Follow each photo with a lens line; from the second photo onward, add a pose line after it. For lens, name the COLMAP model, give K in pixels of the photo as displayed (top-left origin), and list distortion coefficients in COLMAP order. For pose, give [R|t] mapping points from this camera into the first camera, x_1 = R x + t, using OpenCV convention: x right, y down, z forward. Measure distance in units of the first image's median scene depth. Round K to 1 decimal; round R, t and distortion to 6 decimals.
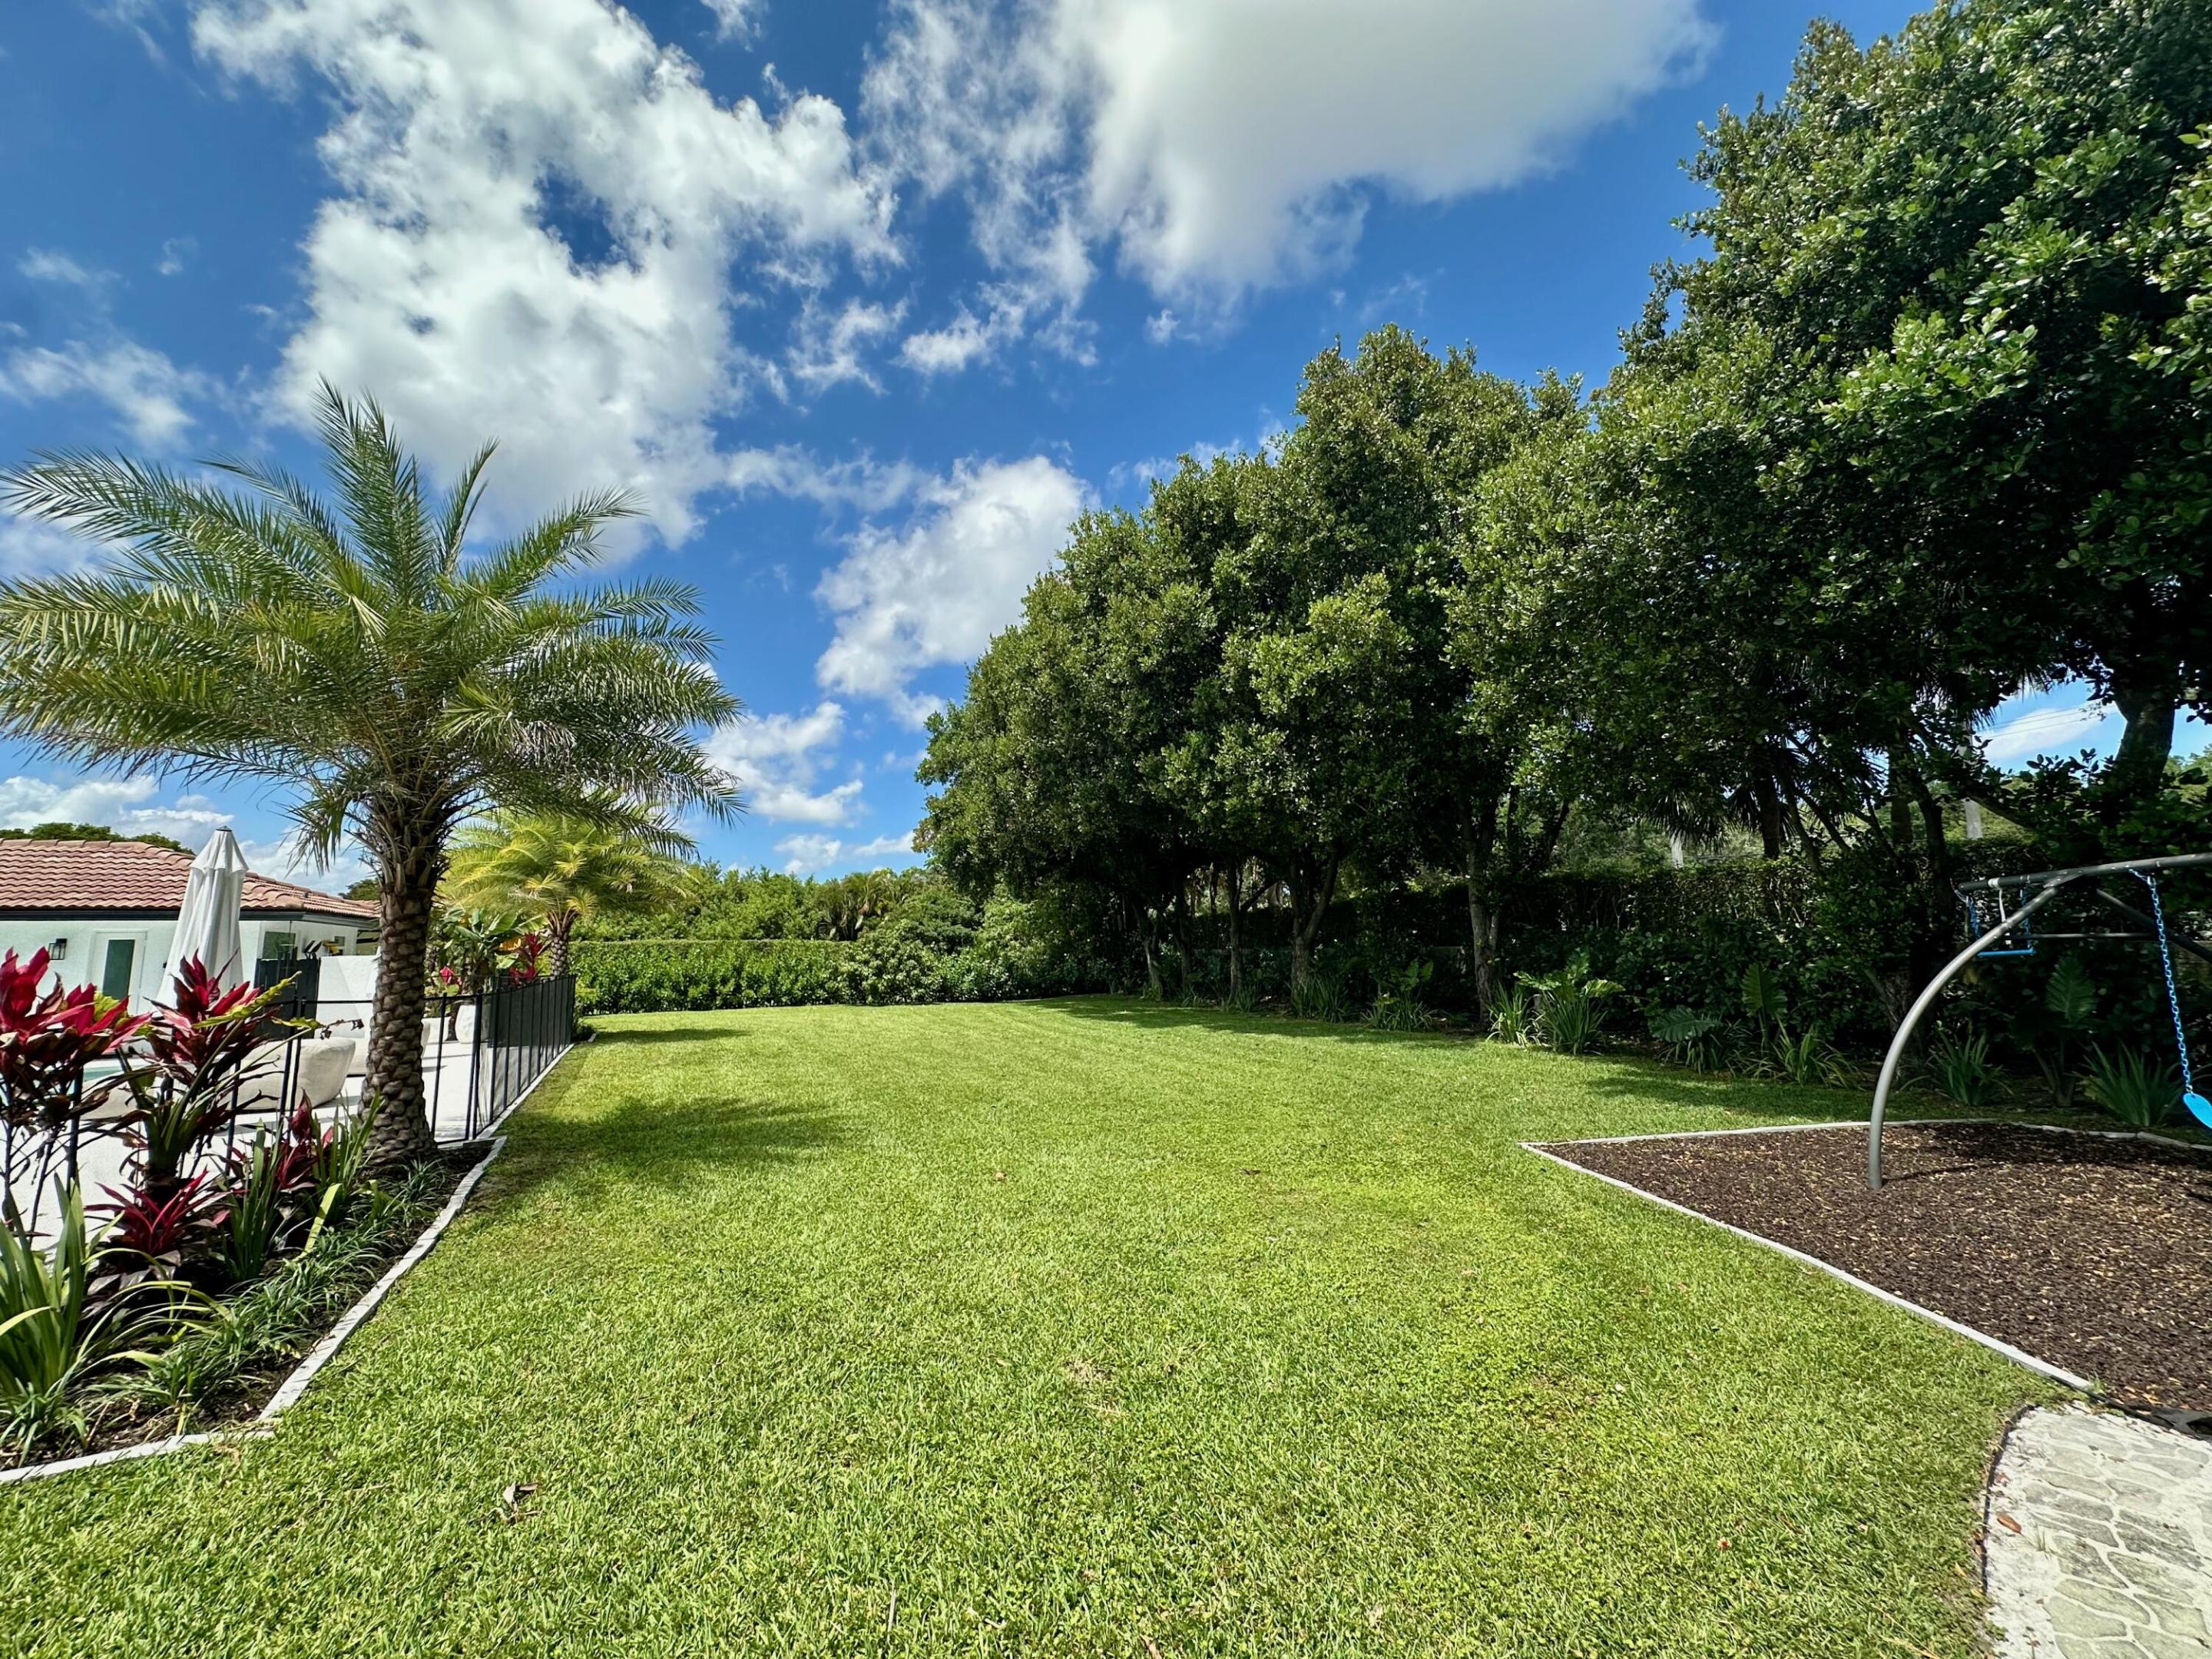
lens RADIAL K [[879.2, 0, 1102.6], [0, 879.2, 827.4], [0, 0, 1]] dist [-0.000243, 0.000394]
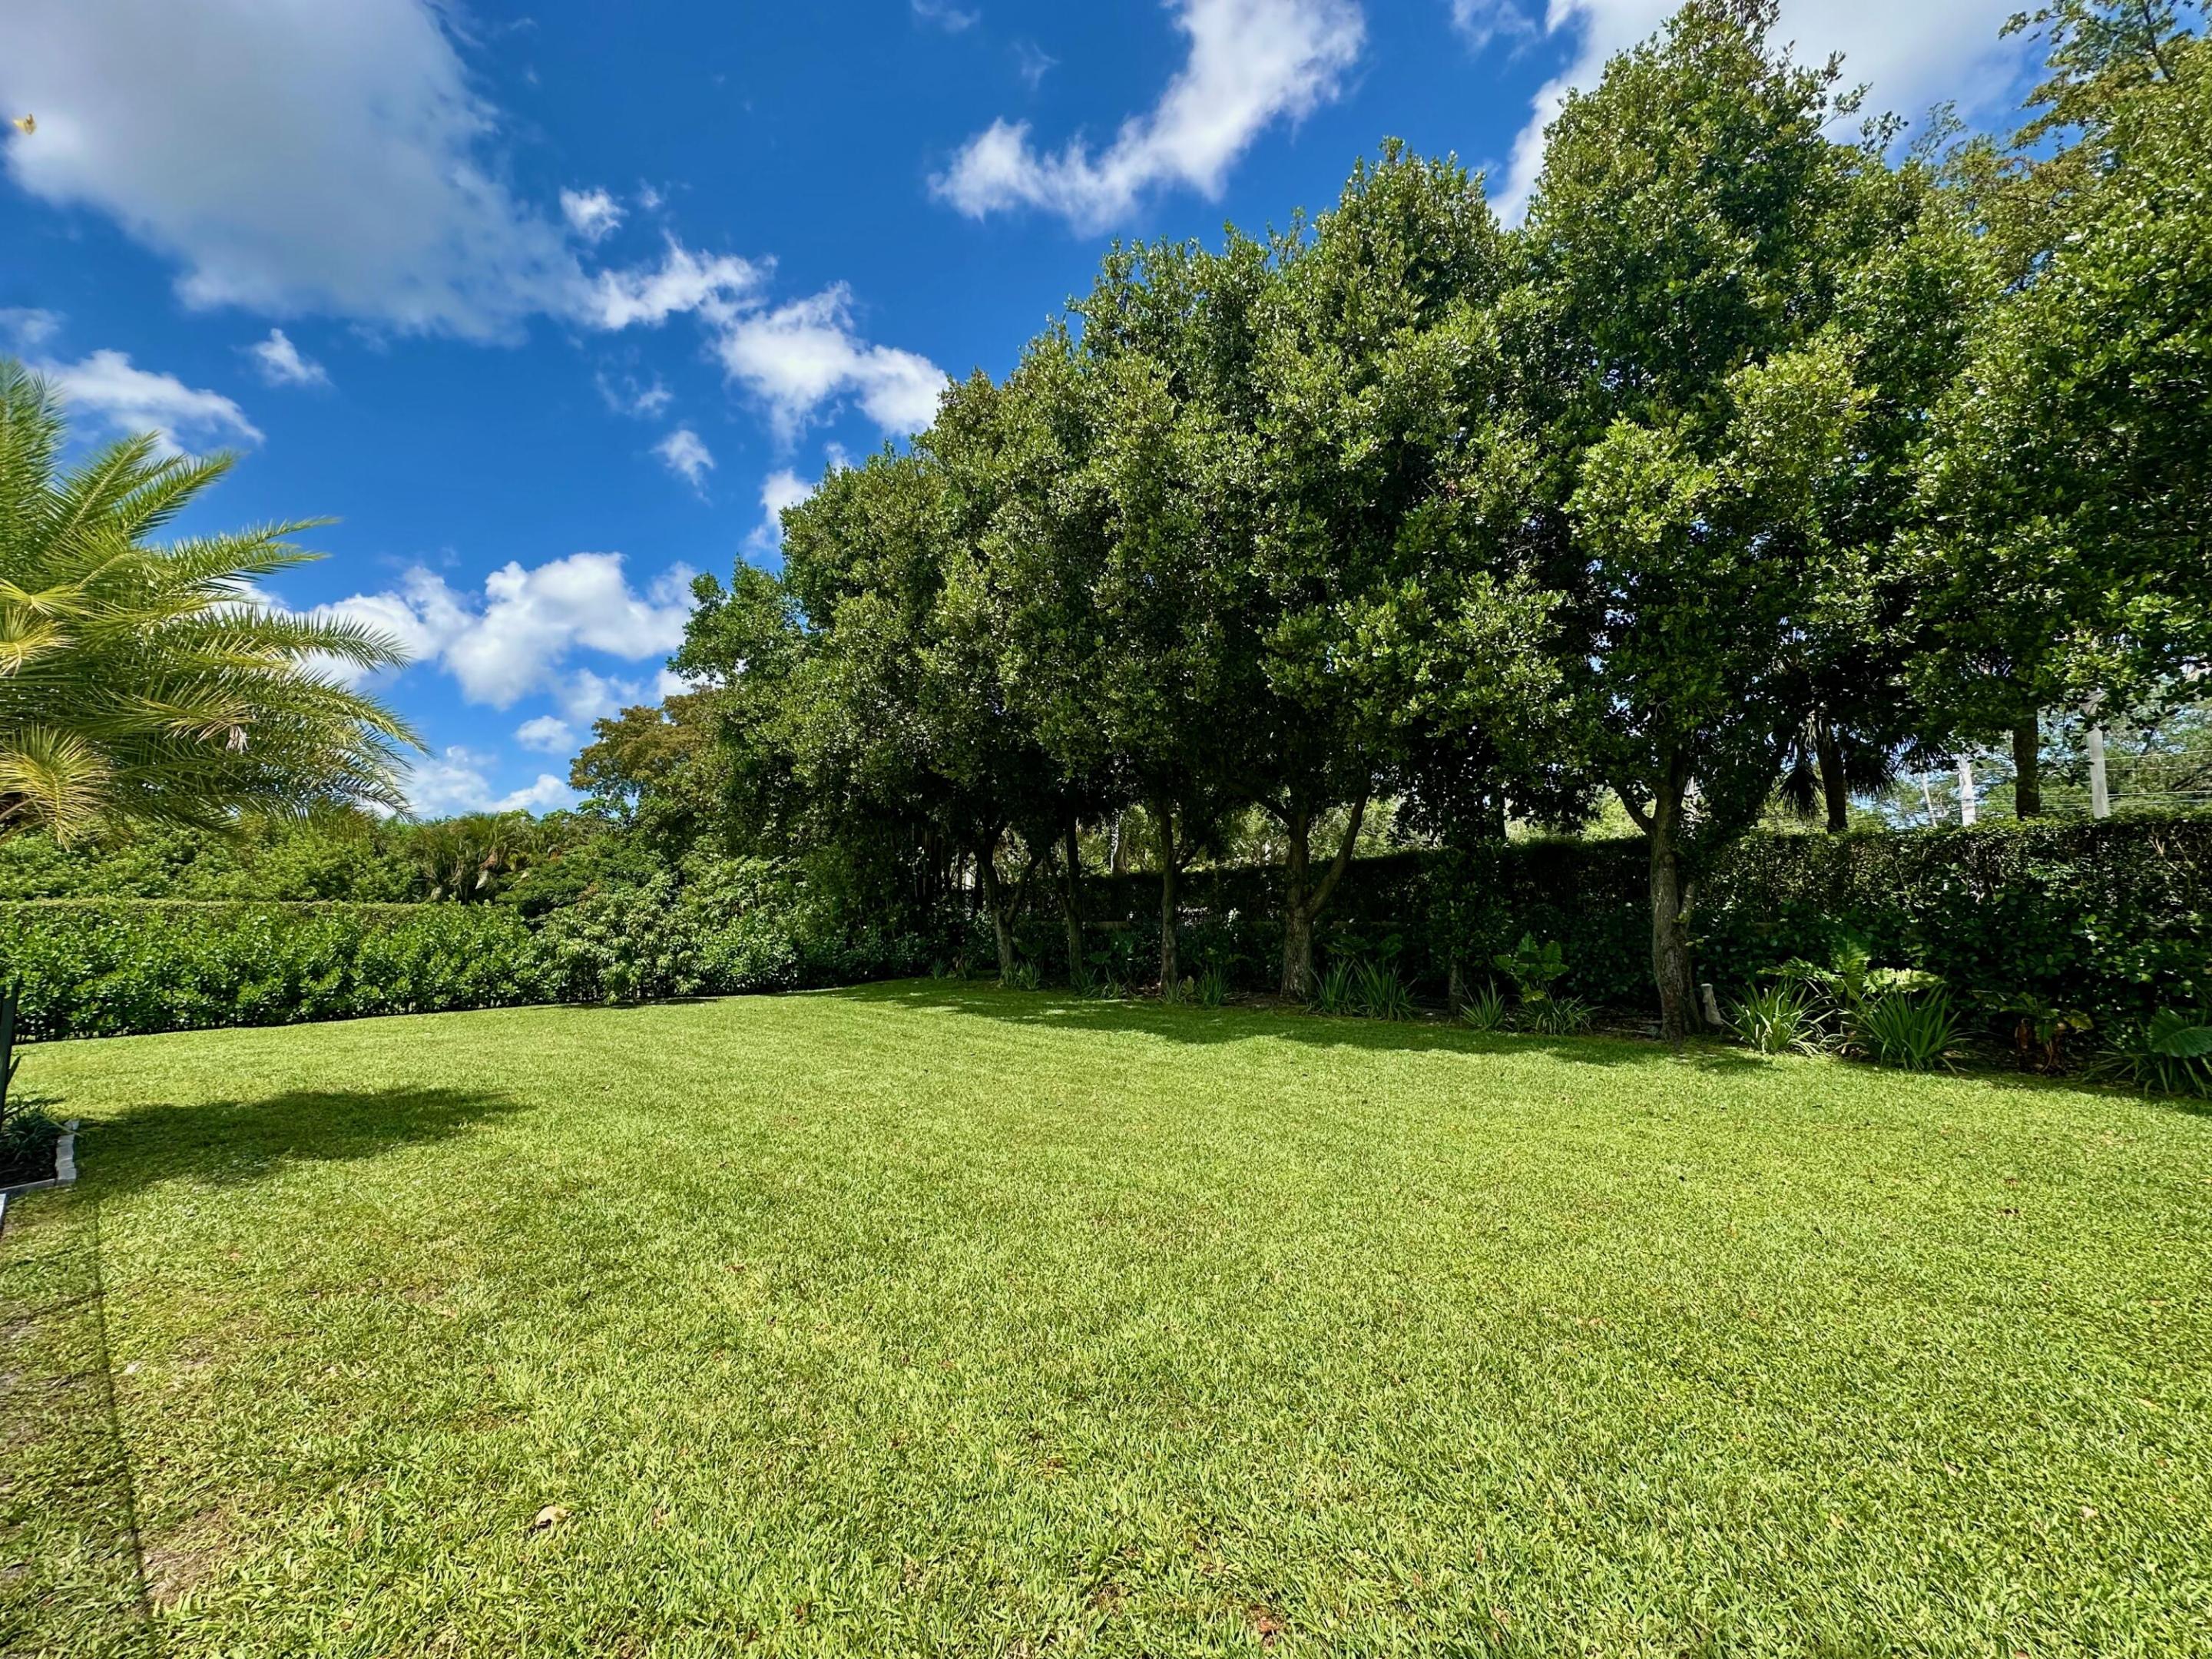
lens RADIAL K [[879.2, 0, 1105.1], [0, 879.2, 830.6], [0, 0, 1]] dist [-0.000243, 0.000394]
pose [[0.918562, 0.049738, 0.392135, -0.189136], [-0.063153, 0.997775, 0.021376, 0.039998], [-0.390199, -0.044399, 0.919659, 0.284915]]
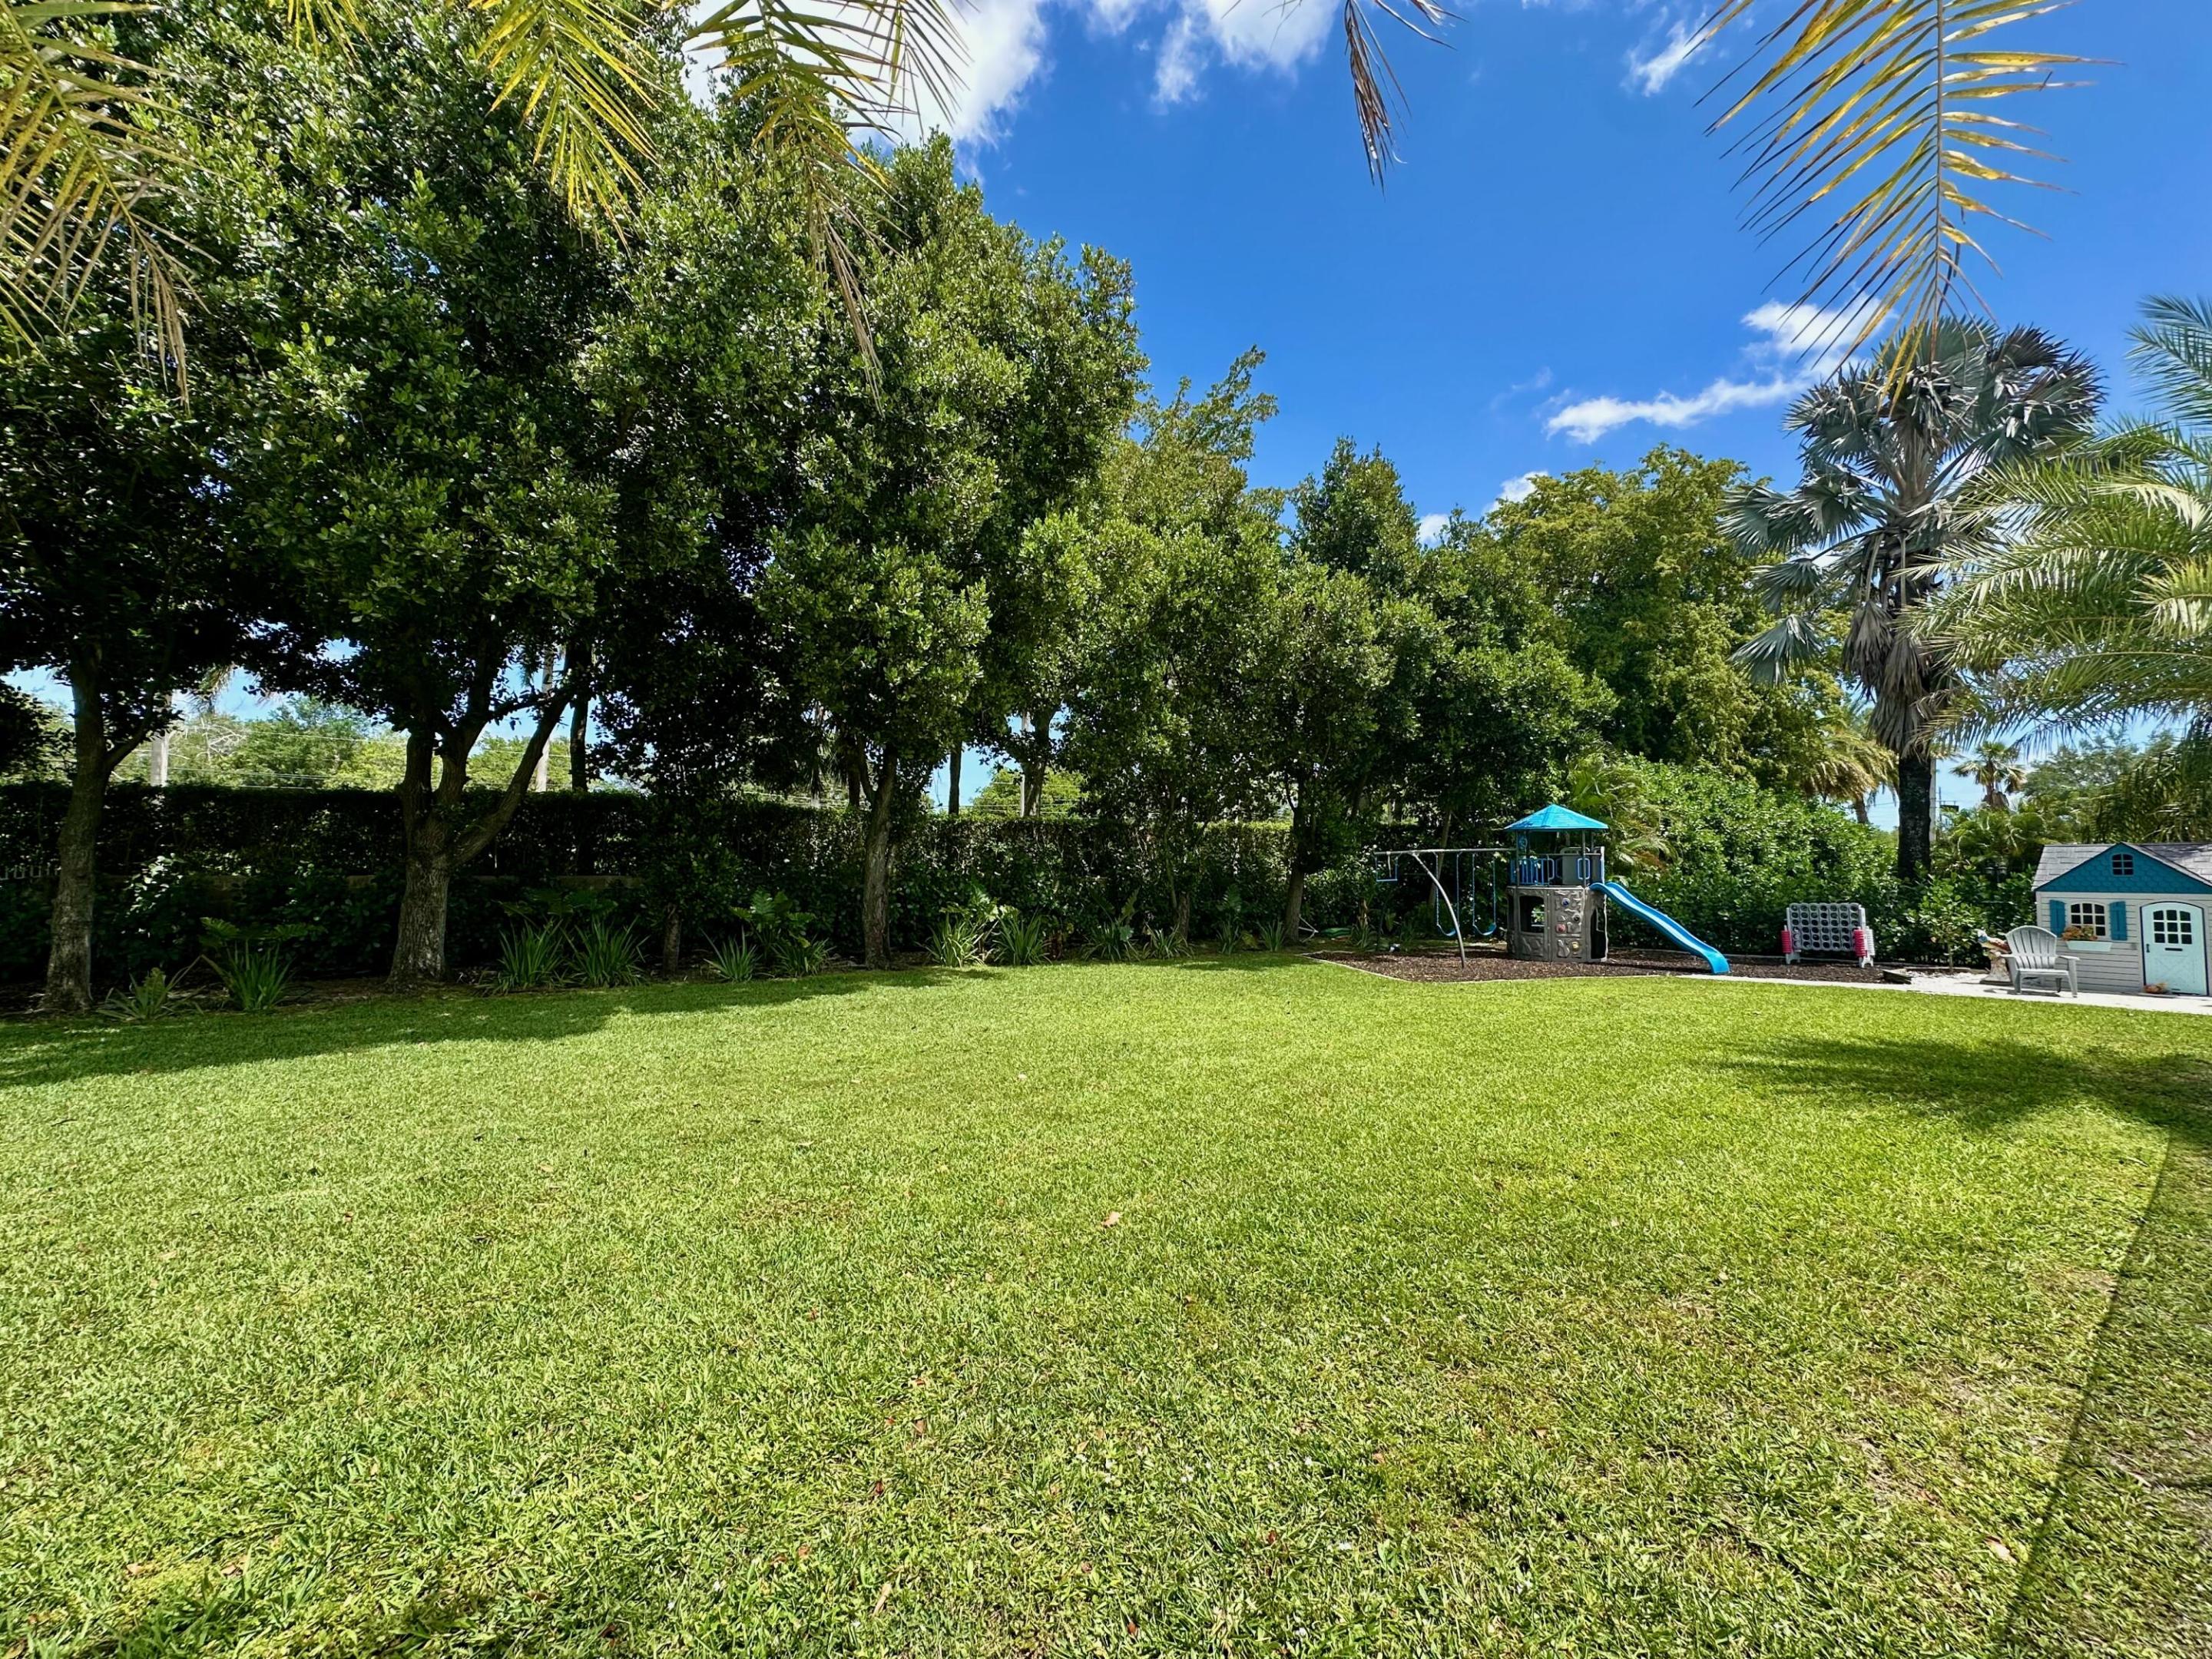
lens RADIAL K [[879.2, 0, 1107.4], [0, 879.2, 832.8], [0, 0, 1]] dist [-0.000243, 0.000394]
pose [[-0.181491, 0.066225, 0.981160, -0.323896], [-0.132381, 0.987003, -0.091107, 0.083133], [-0.974441, -0.146422, -0.170366, 0.538828]]
